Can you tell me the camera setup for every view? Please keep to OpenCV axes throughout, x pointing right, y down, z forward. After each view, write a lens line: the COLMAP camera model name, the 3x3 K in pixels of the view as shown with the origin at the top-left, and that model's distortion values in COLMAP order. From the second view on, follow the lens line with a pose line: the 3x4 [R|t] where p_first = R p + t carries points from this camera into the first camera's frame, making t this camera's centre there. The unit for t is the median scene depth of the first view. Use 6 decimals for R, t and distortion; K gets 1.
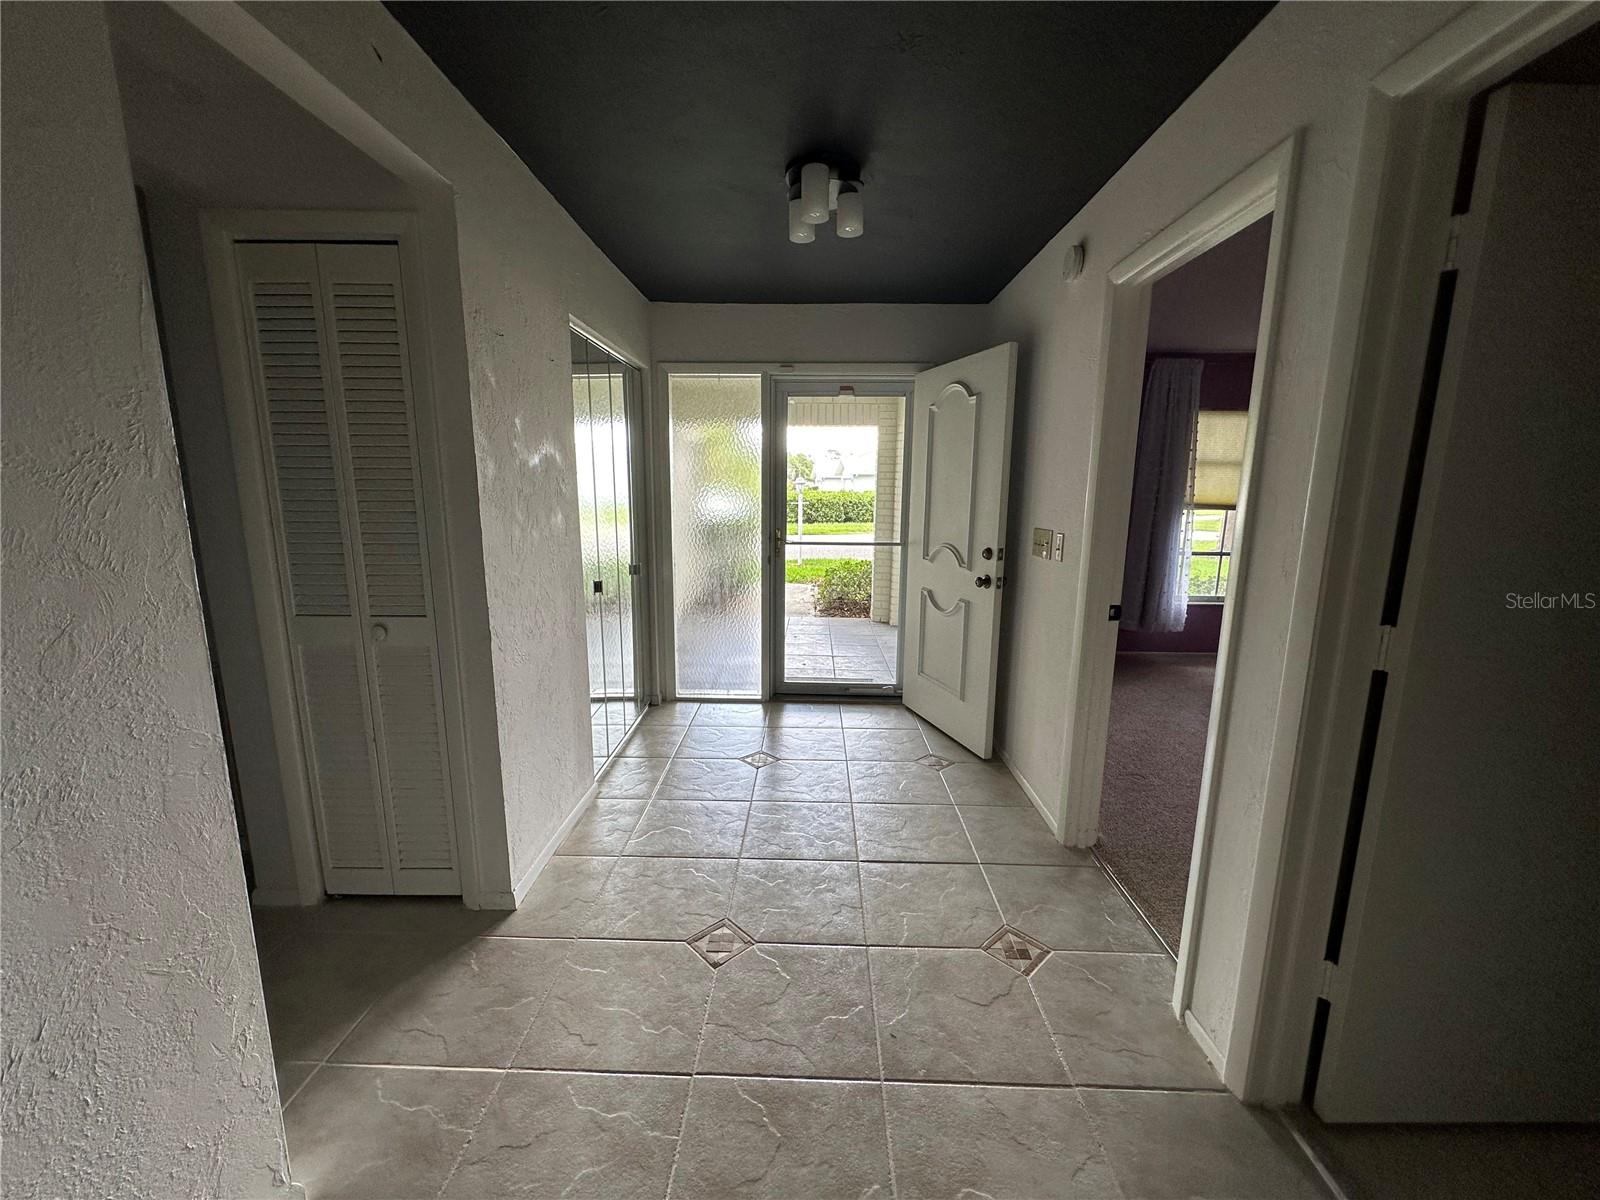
lens RADIAL K [[640.6, 0, 799.0], [0, 640.6, 604.8], [0, 0, 1]] dist [0.002530, 0.000126]
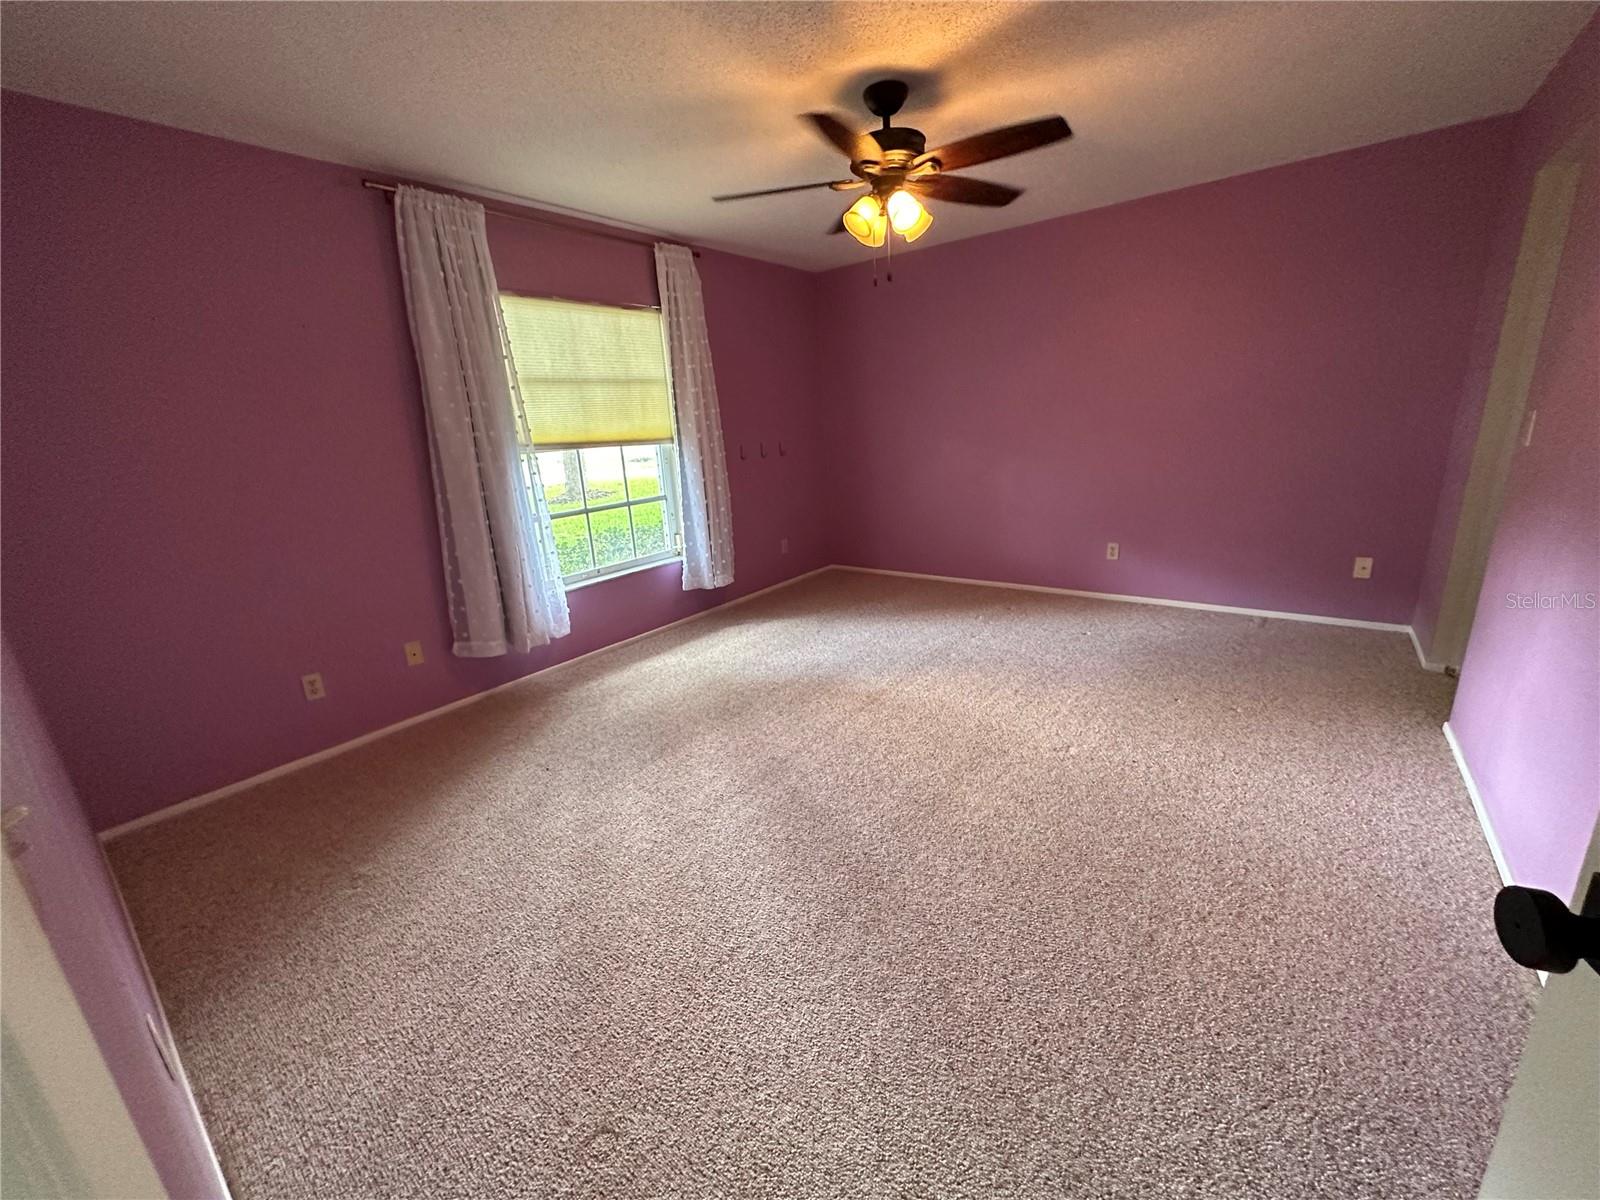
lens RADIAL K [[640.6, 0, 800.8], [0, 640.6, 598.4], [0, 0, 1]] dist [0.002530, 0.000126]
pose [[0.588967, -0.263698, 0.763925, 0.235390], [0.203234, 0.963218, 0.175803, -0.064900], [-0.782185, 0.051714, 0.620896, 0.387839]]
